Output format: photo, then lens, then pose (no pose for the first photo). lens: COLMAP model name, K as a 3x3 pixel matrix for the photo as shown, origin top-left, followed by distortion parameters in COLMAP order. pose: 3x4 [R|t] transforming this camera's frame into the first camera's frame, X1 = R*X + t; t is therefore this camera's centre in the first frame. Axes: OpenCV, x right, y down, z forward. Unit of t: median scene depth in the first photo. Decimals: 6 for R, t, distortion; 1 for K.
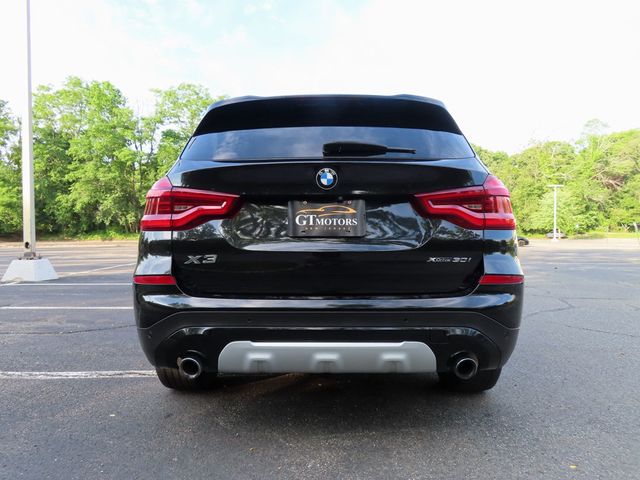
lens RADIAL K [[455.8, 0, 320.0], [0, 455.8, 240.0], [0, 0, 1]] dist [-0.016138, 0.008411]
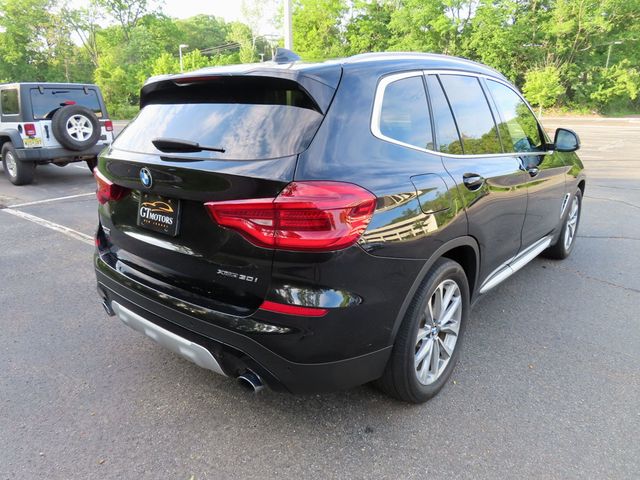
lens RADIAL K [[455.8, 0, 320.0], [0, 455.8, 240.0], [0, 0, 1]] dist [-0.016138, 0.008411]
pose [[0.791430, 0.172991, -0.586270, 0.588229], [-0.008622, 0.962182, 0.272273, -0.173520], [0.611199, -0.210430, 0.762991, 0.254192]]
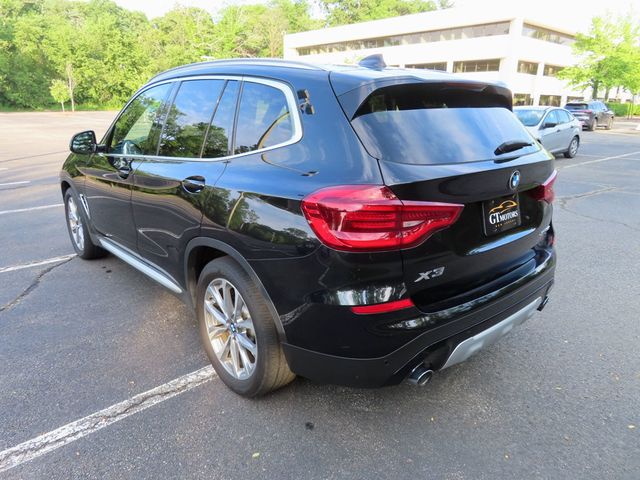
lens RADIAL K [[455.8, 0, 320.0], [0, 455.8, 240.0], [0, 0, 1]] dist [-0.016138, 0.008411]
pose [[0.746652, -0.187403, 0.638272, -0.646078], [0.004101, 0.960776, 0.277296, -0.183565], [-0.665202, -0.204426, 0.718134, 0.301713]]
